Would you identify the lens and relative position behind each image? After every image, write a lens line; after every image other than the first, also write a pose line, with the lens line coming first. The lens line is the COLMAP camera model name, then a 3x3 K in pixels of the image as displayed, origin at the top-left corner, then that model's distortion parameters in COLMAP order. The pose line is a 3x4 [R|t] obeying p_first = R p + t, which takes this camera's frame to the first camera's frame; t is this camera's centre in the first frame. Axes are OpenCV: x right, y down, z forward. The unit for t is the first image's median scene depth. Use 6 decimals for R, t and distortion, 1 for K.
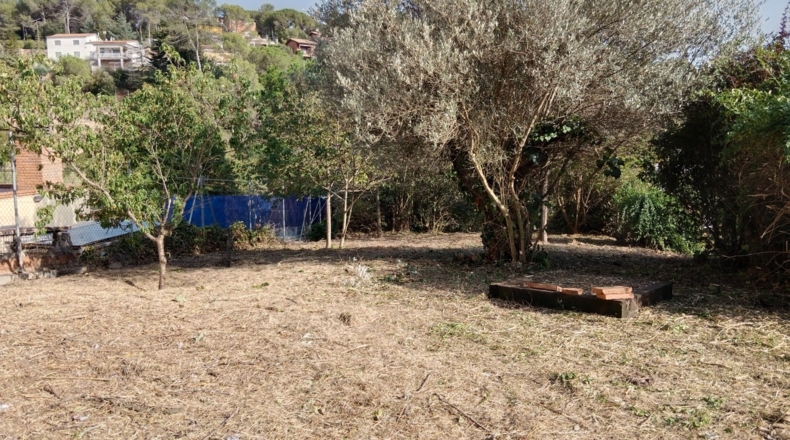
lens RADIAL K [[626.7, 0, 395.0], [0, 626.7, 220.0], [0, 0, 1]] dist [0.006758, -0.076638]
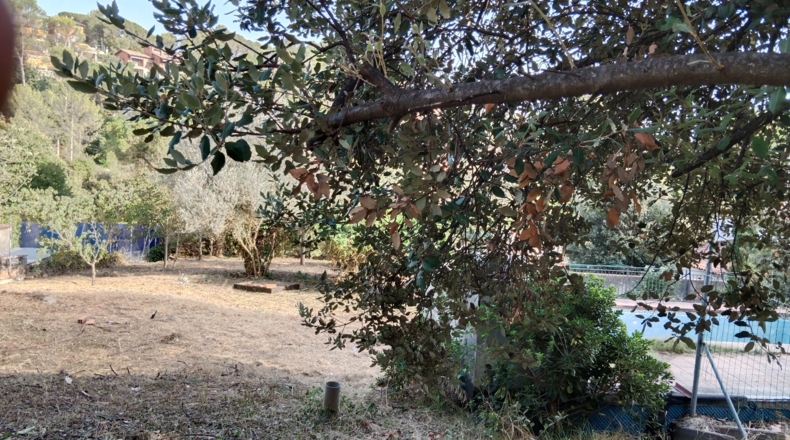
lens RADIAL K [[626.7, 0, 395.0], [0, 626.7, 220.0], [0, 0, 1]] dist [0.006758, -0.076638]
pose [[0.964134, 0.043778, 0.261781, 0.064663], [-0.035942, 0.998753, -0.034648, -0.071085], [-0.262971, 0.023997, 0.964505, -1.229292]]
